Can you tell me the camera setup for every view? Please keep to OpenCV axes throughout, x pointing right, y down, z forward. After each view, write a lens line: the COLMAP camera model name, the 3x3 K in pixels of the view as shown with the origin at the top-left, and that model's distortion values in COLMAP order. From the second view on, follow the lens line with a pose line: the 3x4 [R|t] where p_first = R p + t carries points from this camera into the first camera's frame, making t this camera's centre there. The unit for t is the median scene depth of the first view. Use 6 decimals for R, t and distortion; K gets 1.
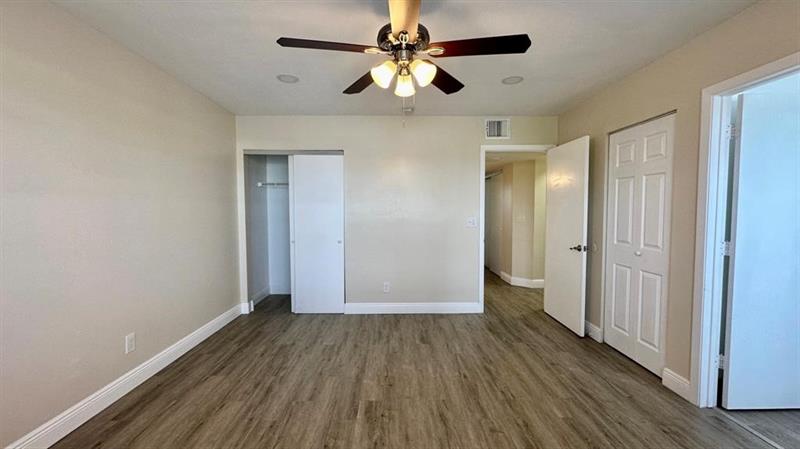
lens RADIAL K [[324.1, 0, 400.0], [0, 324.1, 224.5], [0, 0, 1]] dist [-0.001662, 0.000045]
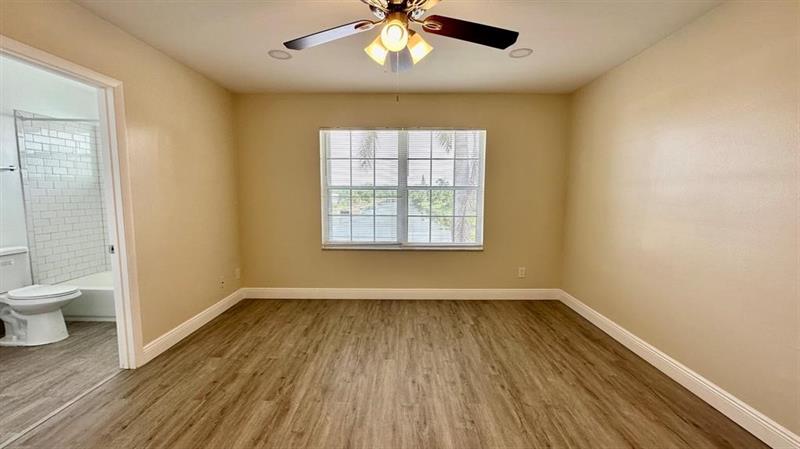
lens RADIAL K [[324.1, 0, 400.0], [0, 324.1, 224.5], [0, 0, 1]] dist [-0.001662, 0.000045]
pose [[-0.999641, -0.004514, 0.026396, -0.018800], [-0.000519, 0.988769, 0.149451, -0.098046], [-0.026774, 0.149383, -0.988417, 1.869604]]
